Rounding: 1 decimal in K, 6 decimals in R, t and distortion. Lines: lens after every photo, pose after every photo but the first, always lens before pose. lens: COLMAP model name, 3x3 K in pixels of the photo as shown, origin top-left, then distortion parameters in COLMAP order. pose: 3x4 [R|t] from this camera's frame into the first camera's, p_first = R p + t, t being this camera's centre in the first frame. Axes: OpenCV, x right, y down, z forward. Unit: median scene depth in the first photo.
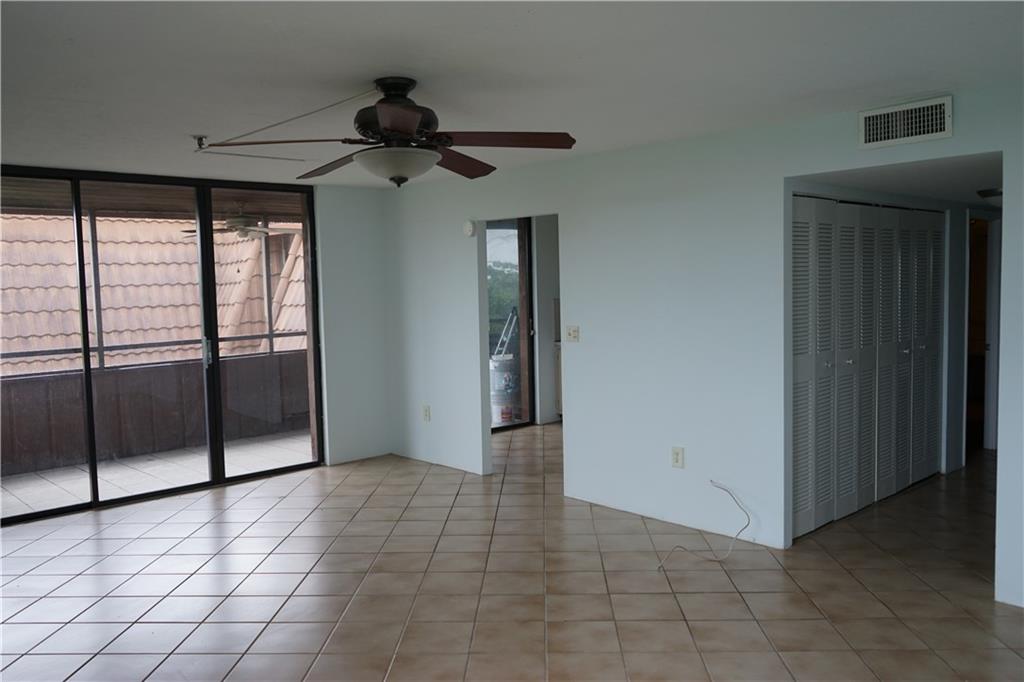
lens RADIAL K [[813.7, 0, 507.2], [0, 813.7, 342.6], [0, 0, 1]] dist [-0.011925, 0.007497]
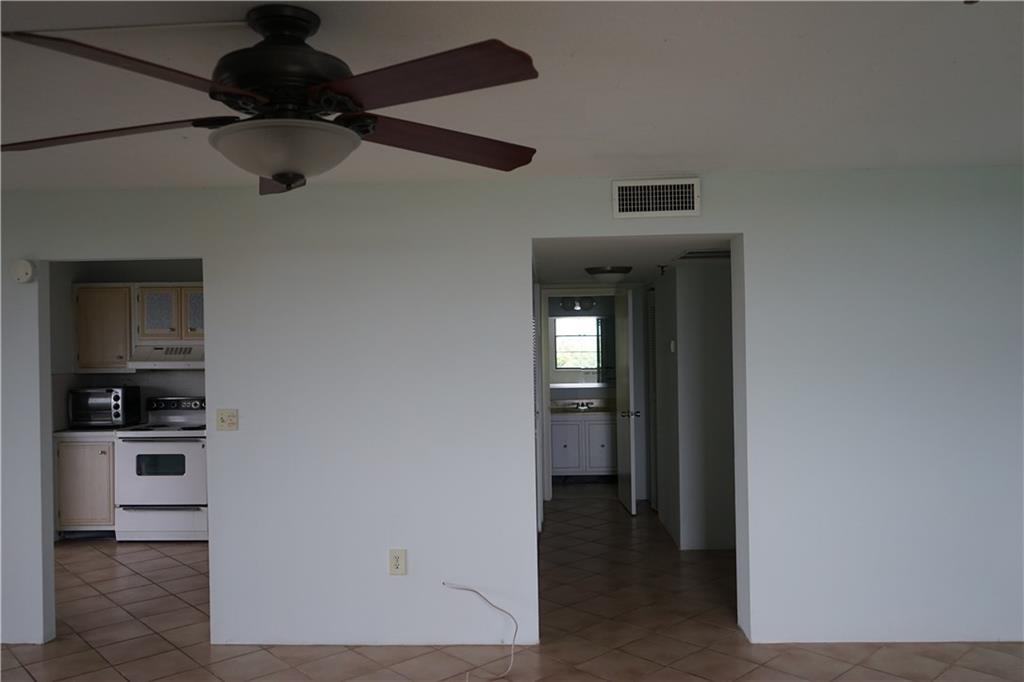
lens RADIAL K [[813.7, 0, 511.5], [0, 813.7, 339.4], [0, 0, 1]] dist [-0.011925, 0.007497]
pose [[0.703072, 0.011744, 0.711022, -0.358220], [0.054829, 0.995992, -0.070667, -0.022960], [-0.709002, 0.088669, 0.699610, 0.387775]]
